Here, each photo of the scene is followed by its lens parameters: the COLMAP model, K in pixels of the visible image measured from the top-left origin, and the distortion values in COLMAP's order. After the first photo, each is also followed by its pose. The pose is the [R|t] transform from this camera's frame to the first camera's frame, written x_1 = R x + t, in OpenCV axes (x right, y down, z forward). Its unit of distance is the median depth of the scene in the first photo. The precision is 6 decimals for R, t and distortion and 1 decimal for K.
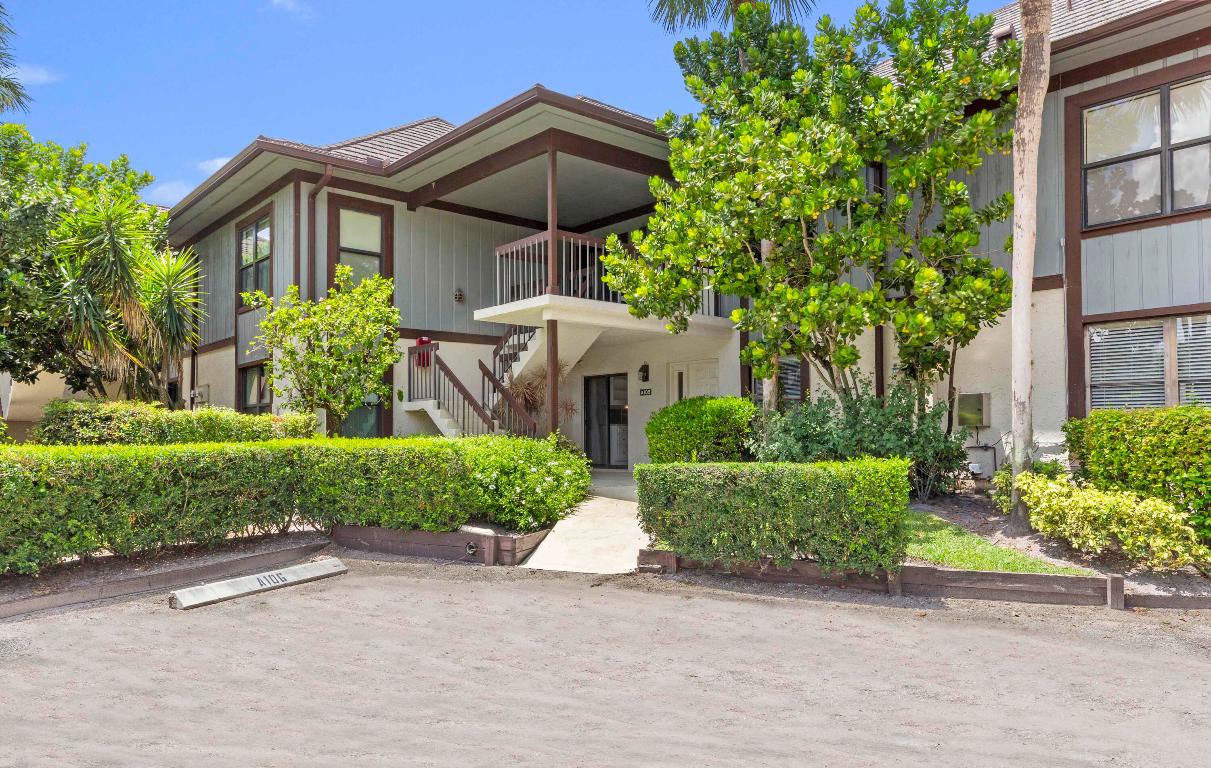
lens RADIAL K [[858.6, 0, 605.9], [0, 858.6, 383.0], [0, 0, 1]] dist [-0.001342, -0.000910]
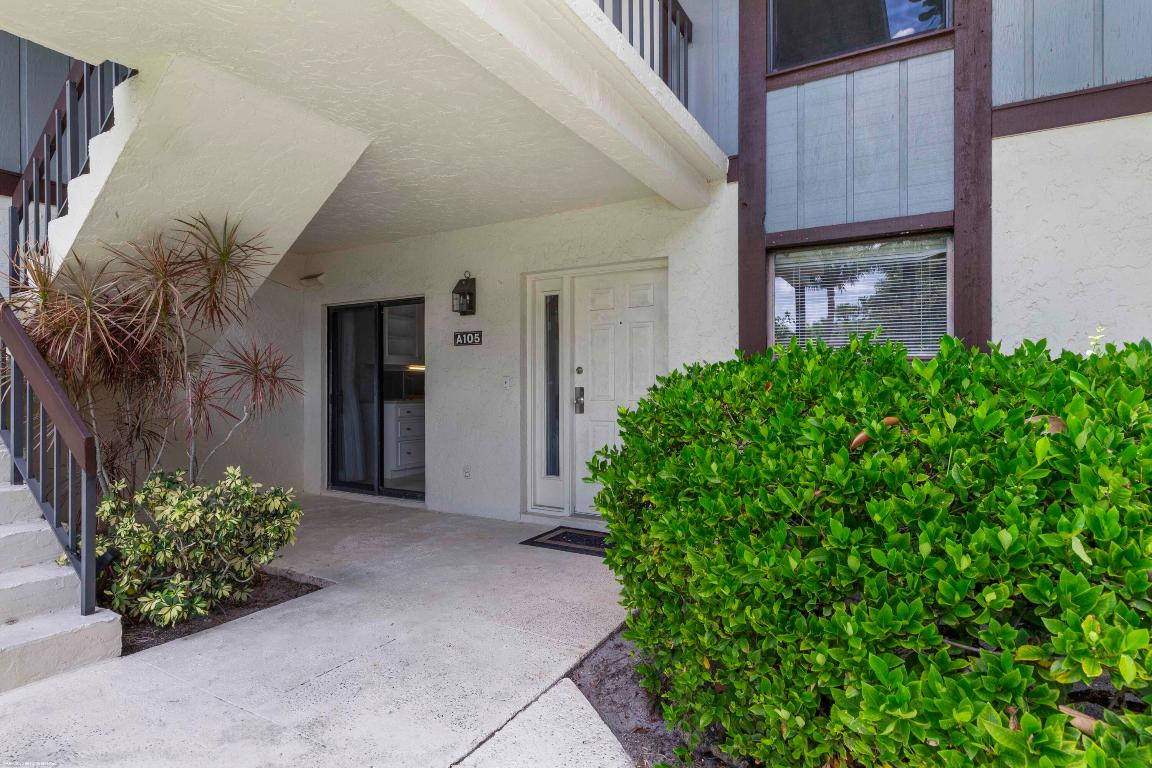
lens RADIAL K [[612.8, 0, 575.6], [0, 612.8, 388.3], [0, 0, 1]] dist [0.002037, 0.000009]
pose [[0.942060, -0.002550, 0.335433, -0.009923], [-0.022352, 0.997271, 0.070359, 0.012853], [-0.334697, -0.073780, 0.939433, 0.666130]]
